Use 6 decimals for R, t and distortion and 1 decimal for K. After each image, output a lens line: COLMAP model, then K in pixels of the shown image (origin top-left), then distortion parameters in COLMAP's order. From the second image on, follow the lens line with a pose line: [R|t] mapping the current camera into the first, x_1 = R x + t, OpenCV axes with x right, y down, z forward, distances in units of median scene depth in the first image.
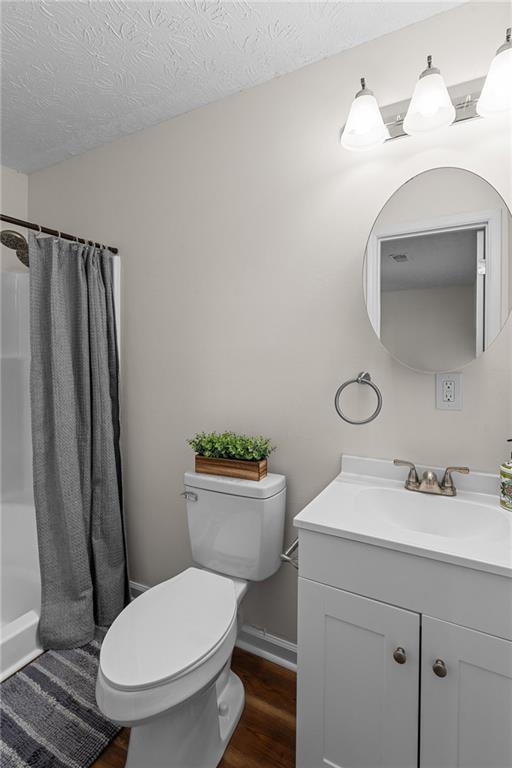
lens RADIAL K [[368.8, 0, 256.9], [0, 368.8, 356.8], [0, 0, 1]] dist [0.000355, 0.000135]
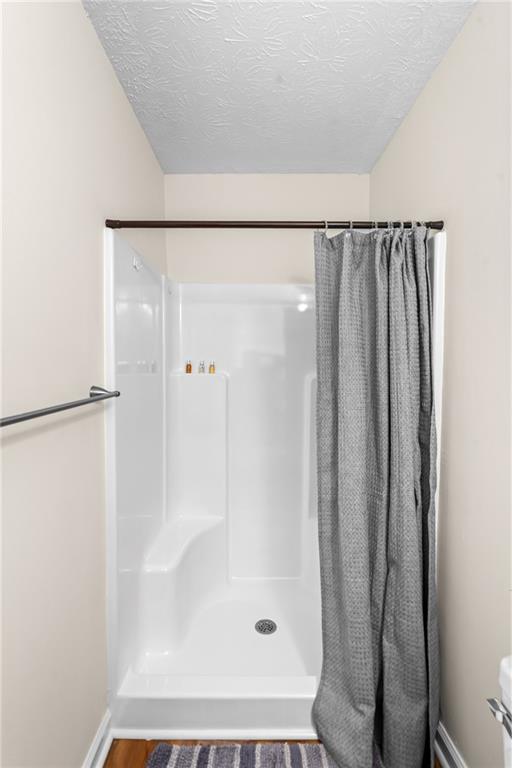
lens RADIAL K [[361.6, 0, 256.1], [0, 361.6, 371.3], [0, 0, 1]] dist [-0.006694, -0.000386]
pose [[0.494764, 0.029346, -0.868532, 0.028543], [-0.007725, 0.999539, 0.029372, -0.047320], [0.868993, -0.007822, 0.494762, 0.453349]]
